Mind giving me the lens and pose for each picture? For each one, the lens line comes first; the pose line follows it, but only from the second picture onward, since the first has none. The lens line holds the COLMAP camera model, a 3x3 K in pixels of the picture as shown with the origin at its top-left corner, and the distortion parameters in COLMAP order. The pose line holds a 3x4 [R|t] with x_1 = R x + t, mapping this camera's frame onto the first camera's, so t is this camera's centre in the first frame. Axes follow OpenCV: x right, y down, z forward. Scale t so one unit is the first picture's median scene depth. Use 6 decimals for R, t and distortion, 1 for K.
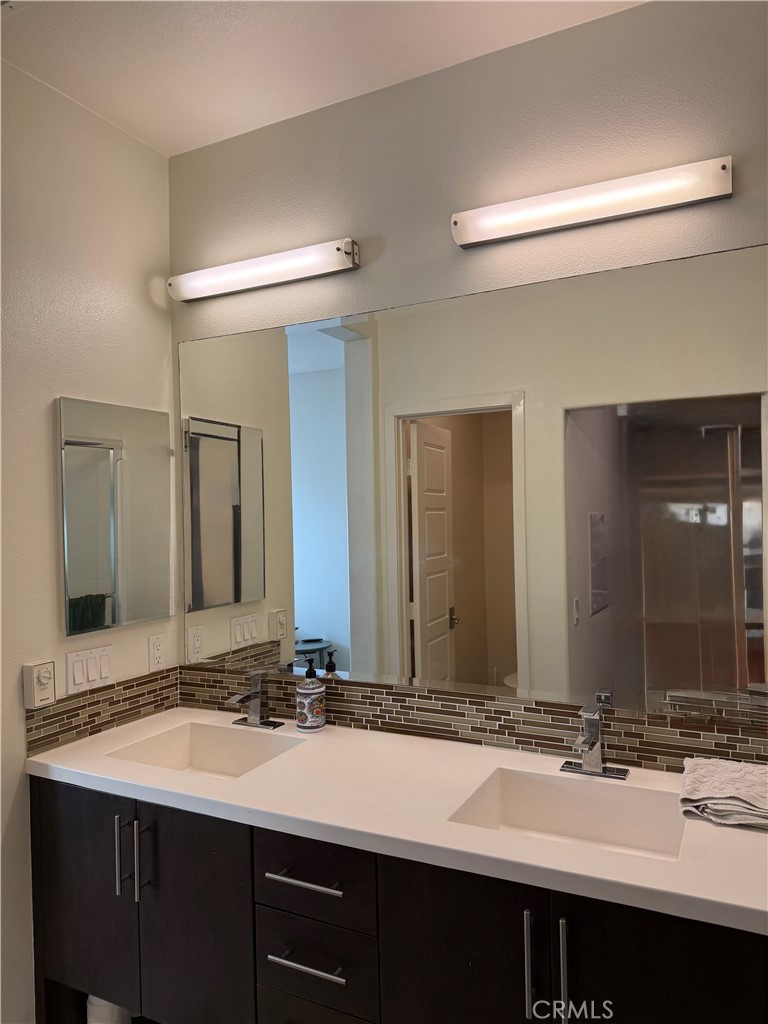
lens RADIAL K [[718.3, 0, 384.7], [0, 718.3, 511.6], [0, 0, 1]] dist [0.071109, -0.097984]
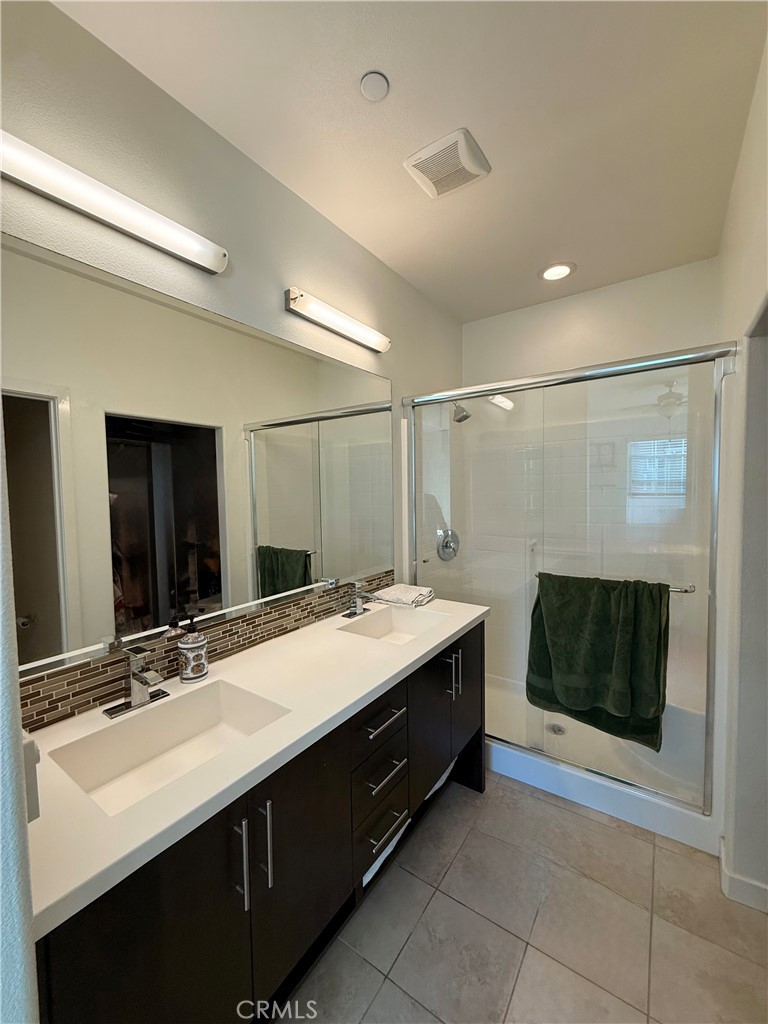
lens RADIAL K [[408.8, 0, 384.7], [0, 408.8, 513.2], [0, 0, 1]] dist [-0.000872, 0.000033]
pose [[0.145315, -0.044860, 0.988368, -0.721901], [0.009021, 0.998990, 0.044016, 0.025024], [-0.989344, 0.002520, 0.145573, 0.665864]]
